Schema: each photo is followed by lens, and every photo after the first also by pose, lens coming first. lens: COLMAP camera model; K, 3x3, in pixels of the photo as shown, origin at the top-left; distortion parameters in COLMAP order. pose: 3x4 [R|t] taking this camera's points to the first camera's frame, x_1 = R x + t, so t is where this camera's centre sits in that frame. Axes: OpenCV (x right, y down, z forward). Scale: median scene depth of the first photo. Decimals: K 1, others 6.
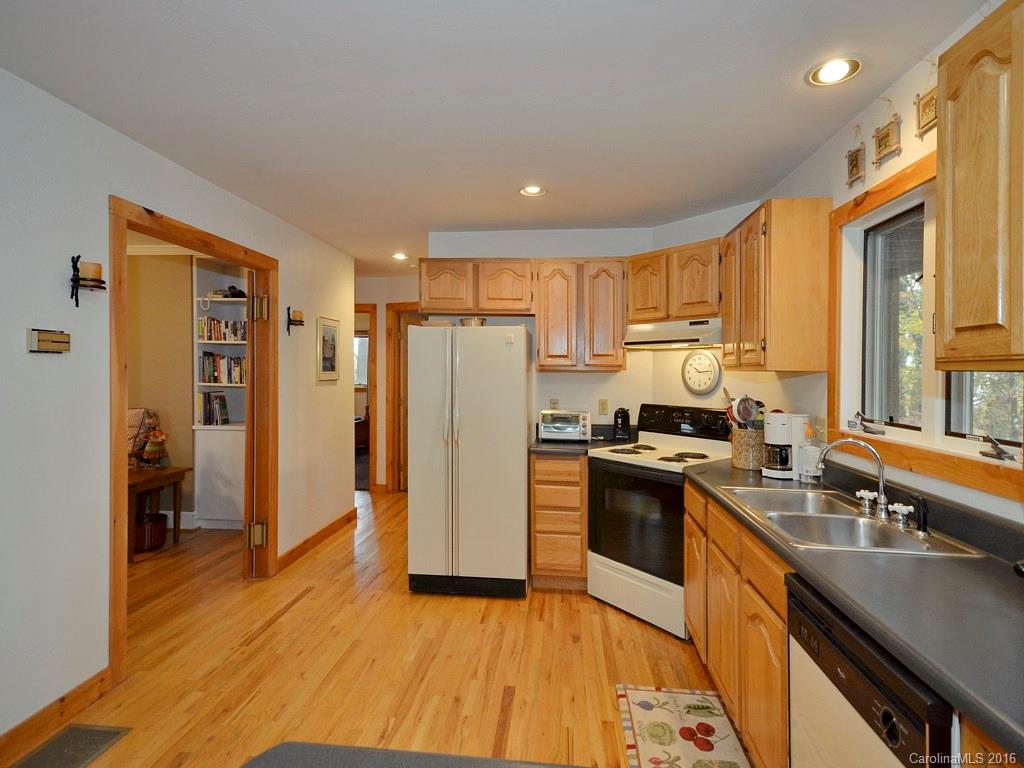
lens RADIAL K [[496.8, 0, 511.8], [0, 496.8, 373.1], [0, 0, 1]] dist [0.018921, 0.000124]
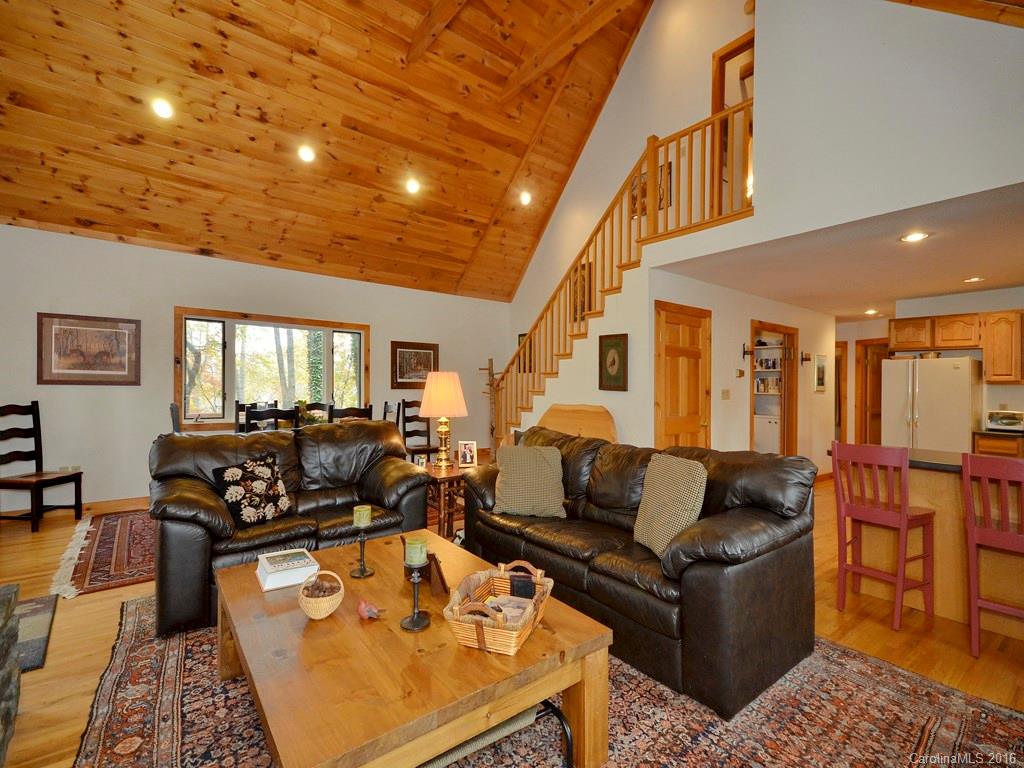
lens RADIAL K [[479.9, 0, 483.6], [0, 479.9, 393.1], [0, 0, 1]] dist [-0.010335, -0.003951]
pose [[0.653128, 0.007954, -0.757205, 0.128939], [-0.011168, 0.999937, 0.000870, 0.034865], [0.757165, 0.007888, 0.653176, -1.015606]]
